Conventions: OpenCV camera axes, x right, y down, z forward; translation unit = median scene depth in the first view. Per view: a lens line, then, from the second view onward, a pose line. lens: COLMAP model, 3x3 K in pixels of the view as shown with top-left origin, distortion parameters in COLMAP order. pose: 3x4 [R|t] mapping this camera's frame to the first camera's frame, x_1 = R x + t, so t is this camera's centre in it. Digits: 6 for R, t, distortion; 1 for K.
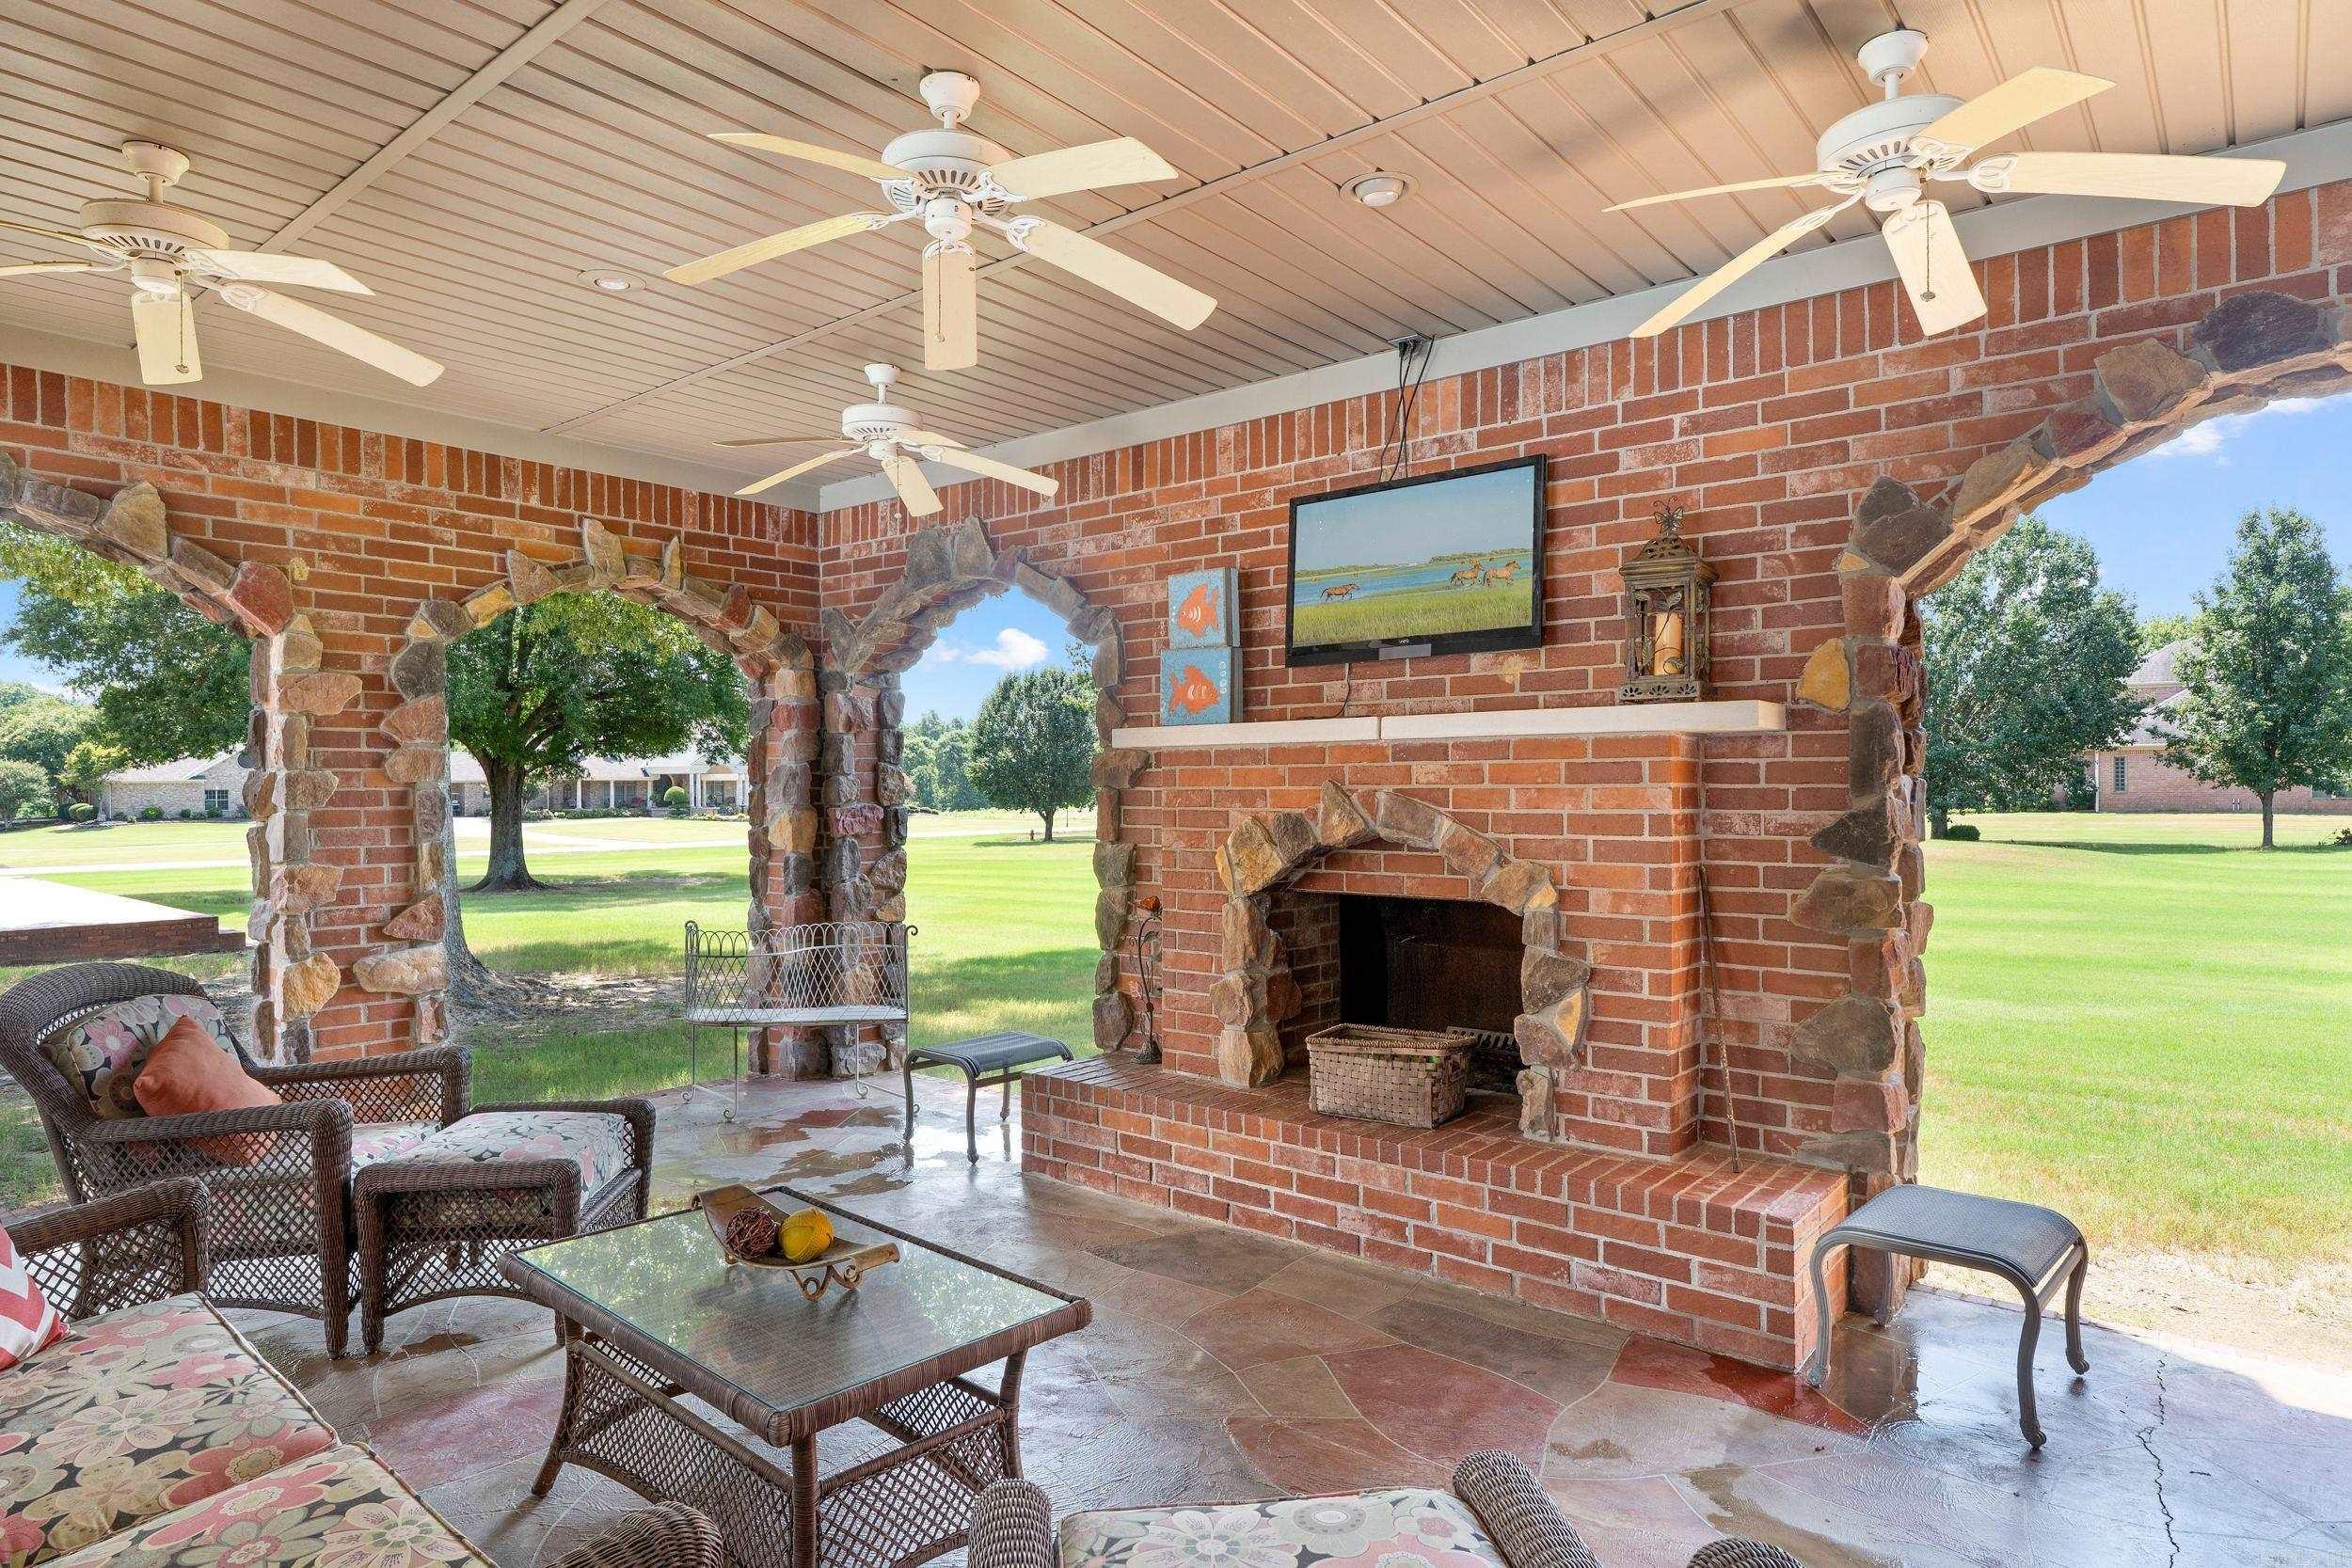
lens RADIAL K [[1353.3, 0, 1174.9], [0, 1353.3, 789.0], [0, 0, 1]] dist [-0.004161, 0.000131]
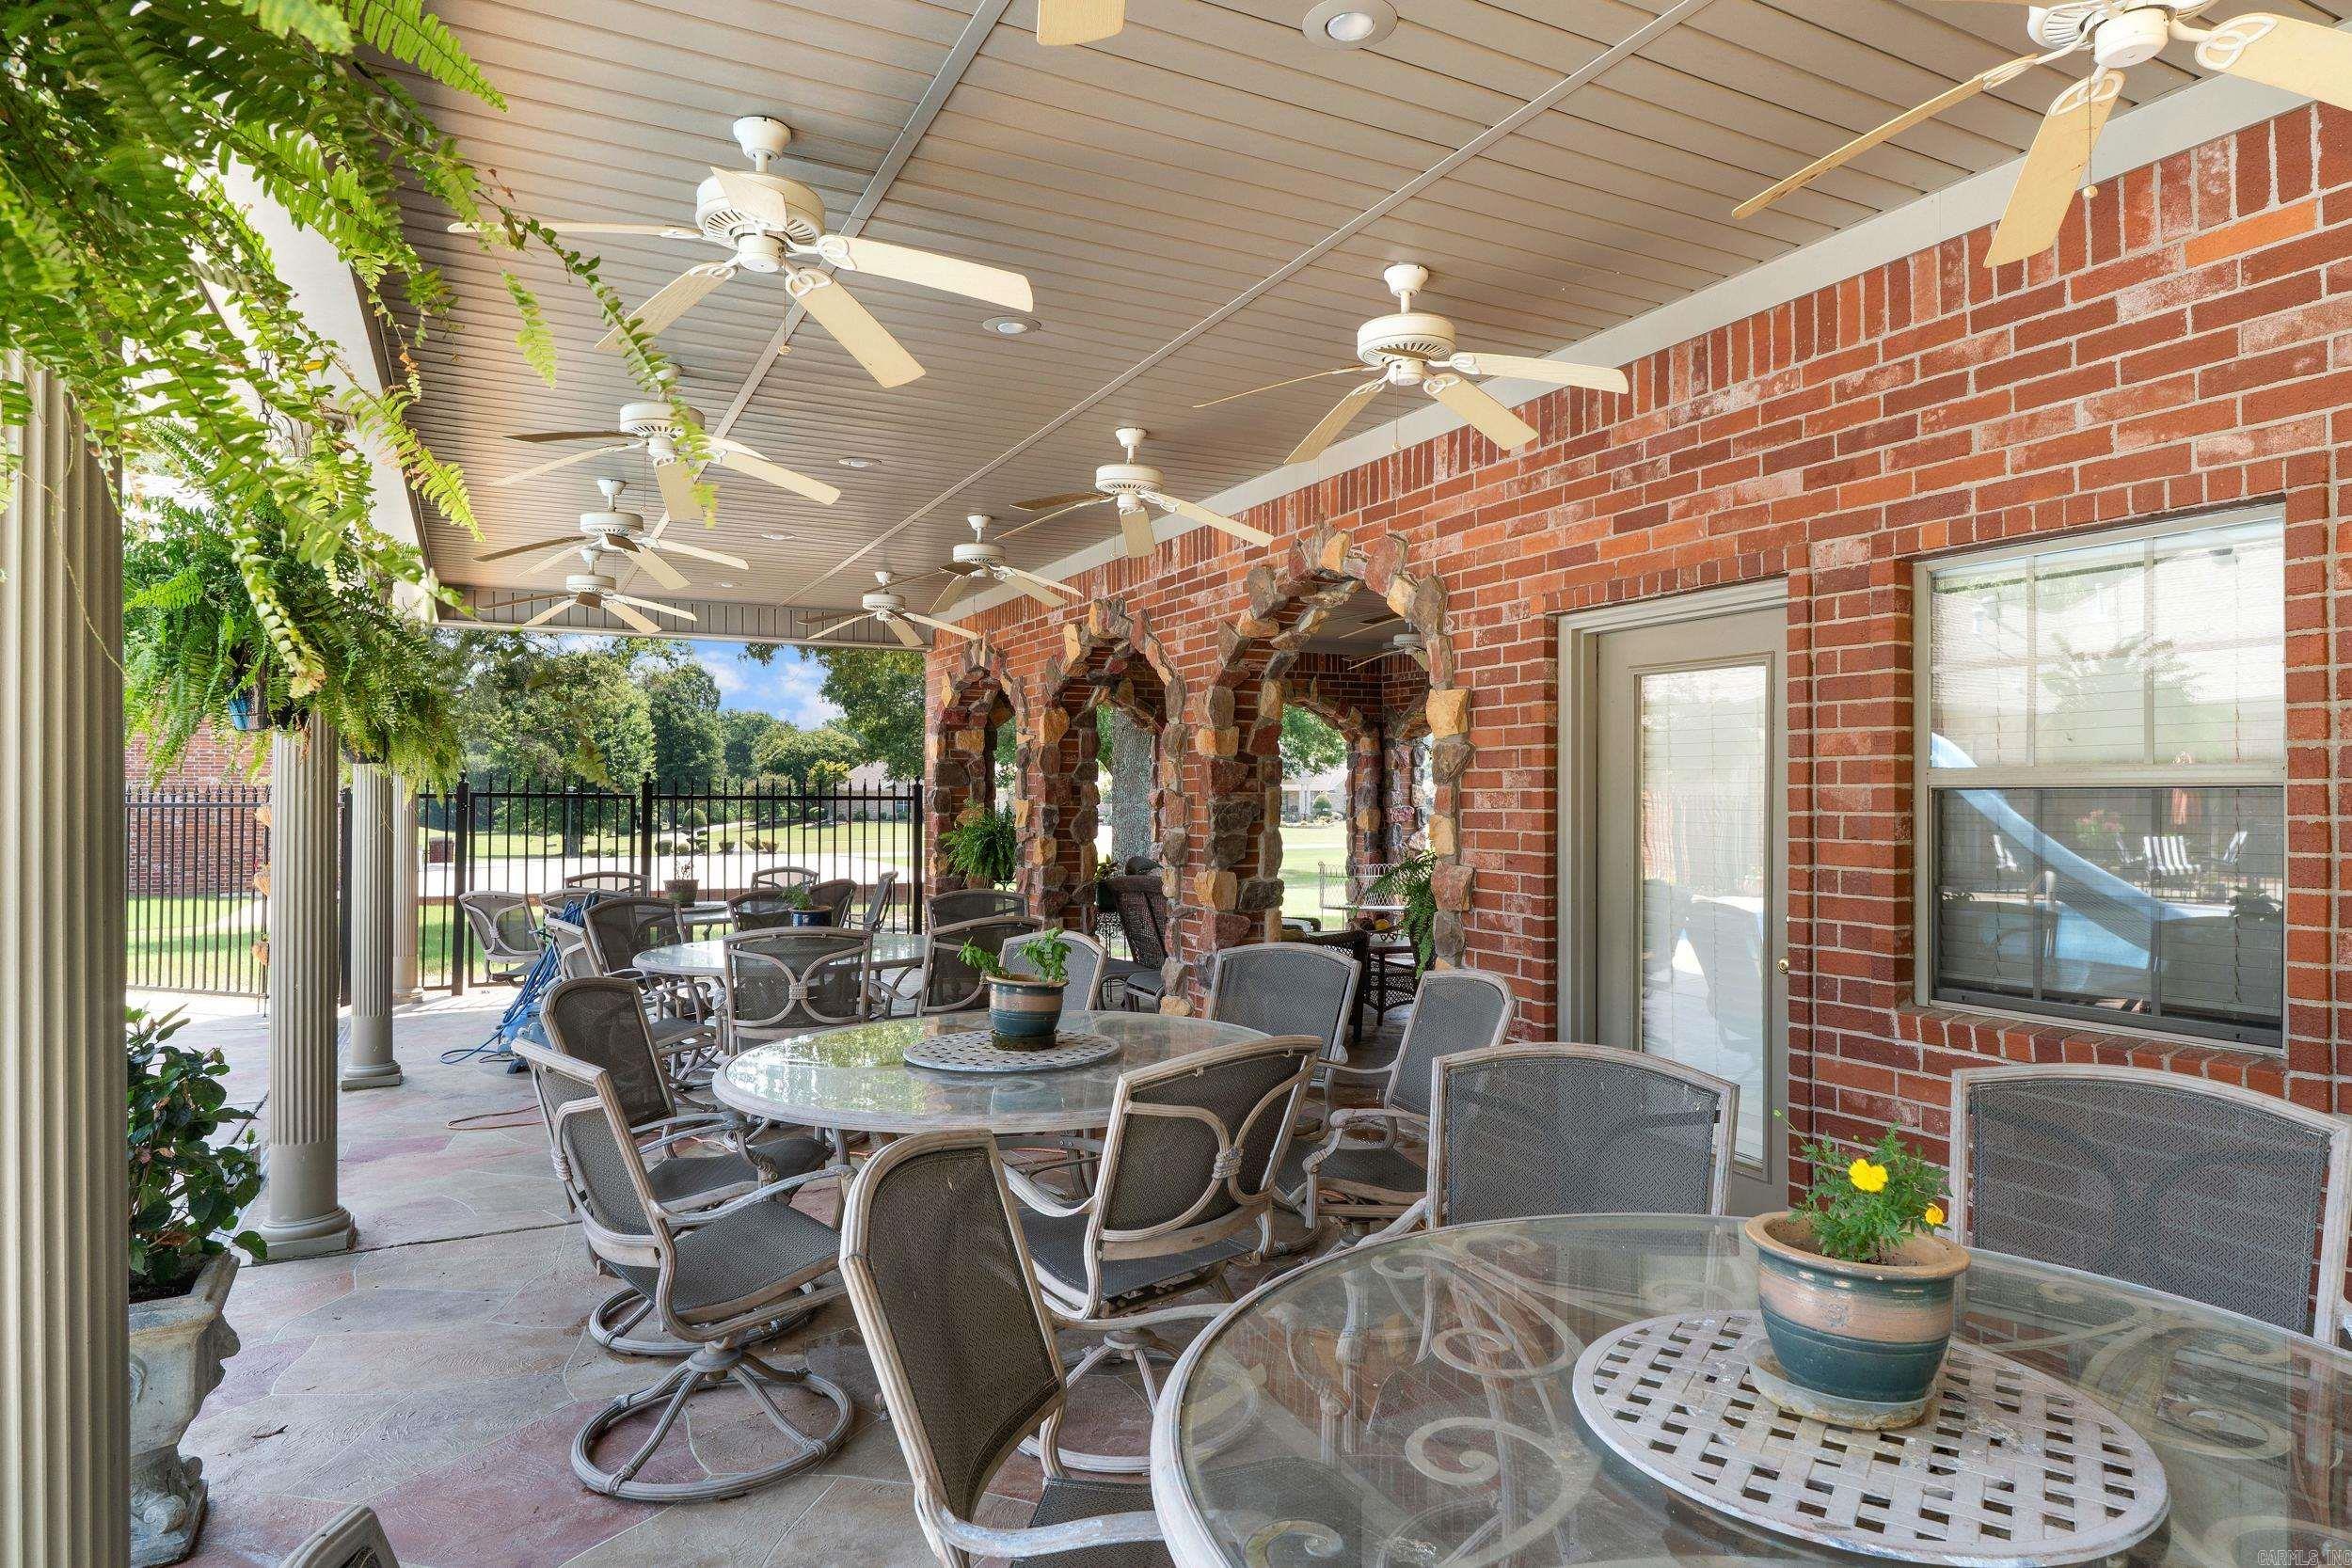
lens RADIAL K [[1353.3, 0, 1173.5], [0, 1353.3, 795.5], [0, 0, 1]] dist [-0.004161, 0.000131]
pose [[0.920617, 0.005302, -0.390430, 0.221905], [-0.006661, 0.999976, -0.002127, 0.001866], [0.390409, 0.004559, 0.920630, -0.910295]]
